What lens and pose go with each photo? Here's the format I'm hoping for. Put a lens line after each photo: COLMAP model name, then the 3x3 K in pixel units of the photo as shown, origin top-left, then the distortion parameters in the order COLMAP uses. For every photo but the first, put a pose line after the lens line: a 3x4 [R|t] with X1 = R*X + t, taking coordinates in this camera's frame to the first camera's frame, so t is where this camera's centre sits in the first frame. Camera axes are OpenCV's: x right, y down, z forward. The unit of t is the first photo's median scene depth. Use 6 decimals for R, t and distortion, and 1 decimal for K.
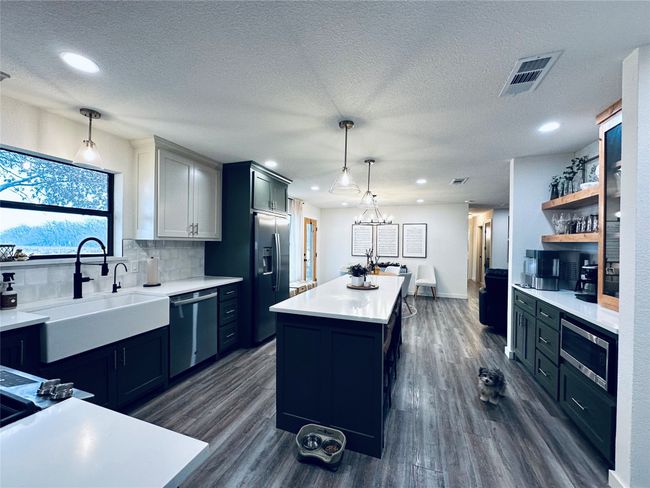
lens RADIAL K [[259.4, 0, 324.7], [0, 259.4, 244.7], [0, 0, 1]] dist [-0.003520, 0.000284]
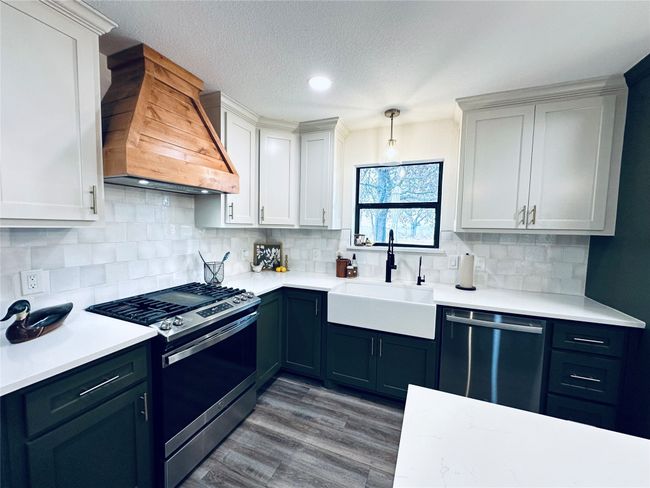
lens RADIAL K [[259.4, 0, 324.7], [0, 259.4, 244.7], [0, 0, 1]] dist [-0.003520, 0.000284]
pose [[-0.048517, 0.062080, -0.996891, 0.166974], [-0.022232, 0.997752, 0.063216, -0.021650], [0.998575, 0.025230, -0.047028, 0.626611]]
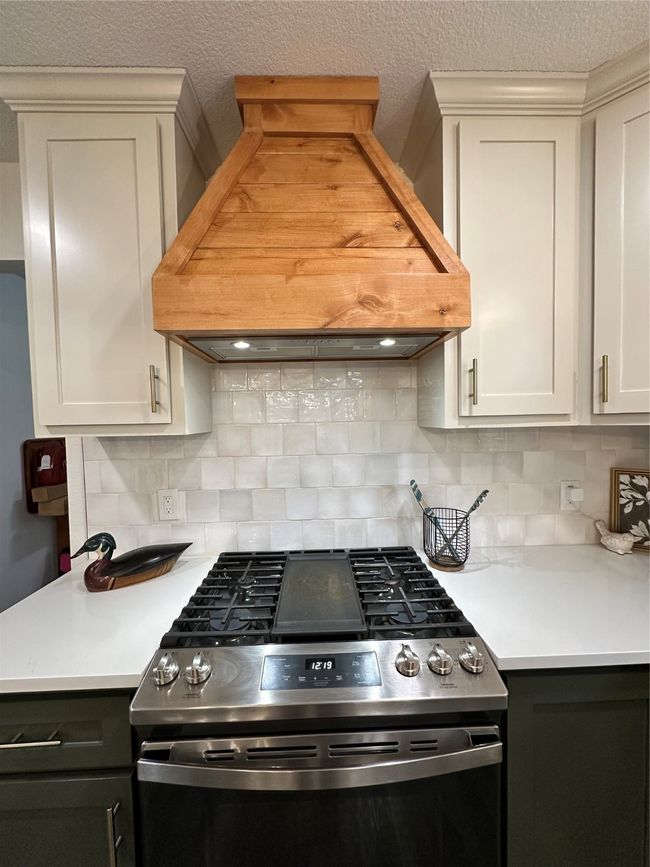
lens RADIAL K [[346.0, 0, 325.0], [0, 346.0, 433.5], [0, 0, 1]] dist [-0.003520, 0.000284]
pose [[-0.929421, 0.022838, -0.368313, -0.330361], [0.012153, 0.999436, 0.031306, -0.025018], [0.368820, 0.024620, -0.929175, 0.600892]]
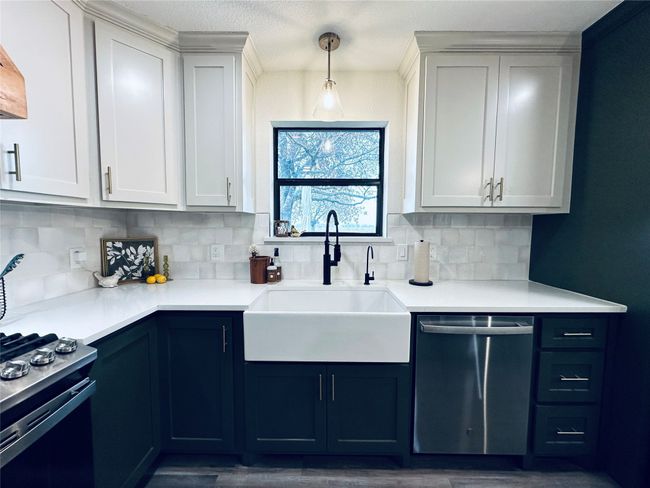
lens RADIAL K [[259.4, 0, 324.7], [0, 259.4, 244.7], [0, 0, 1]] dist [-0.003520, 0.000284]
pose [[0.327420, 0.061836, -0.942853, -0.139458], [-0.006824, 0.997985, 0.063082, 0.021023], [0.944854, -0.014220, 0.327182, 0.587879]]
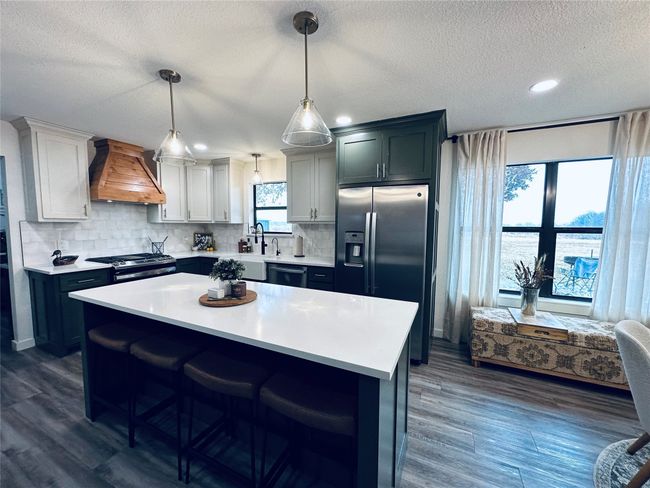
lens RADIAL K [[259.4, 0, 324.7], [0, 259.4, 244.7], [0, 0, 1]] dist [-0.003520, 0.000284]
pose [[-0.103234, 0.069639, -0.992216, 0.743902], [-0.011470, 0.997396, 0.071196, -0.006299], [0.994591, 0.018731, -0.102167, 1.348872]]
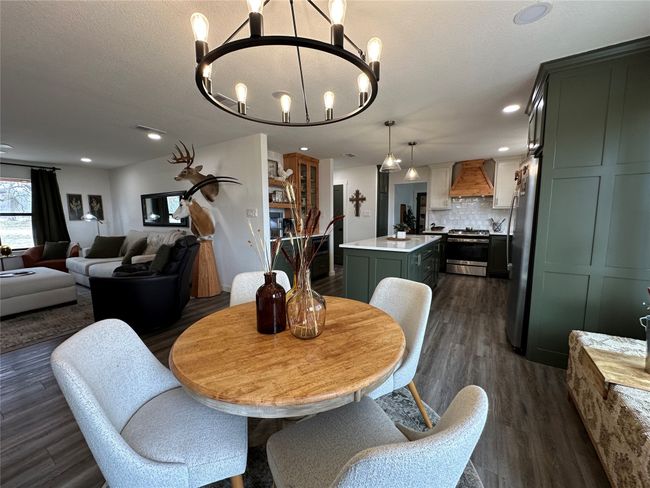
lens RADIAL K [[259.4, 0, 324.7], [0, 259.4, 244.7], [0, 0, 1]] dist [-0.003520, 0.000284]
pose [[-0.975980, -0.029116, 0.215906, 0.231515], [-0.004476, 0.993500, 0.113746, 0.041403], [-0.217815, 0.110047, -0.969766, 2.584777]]
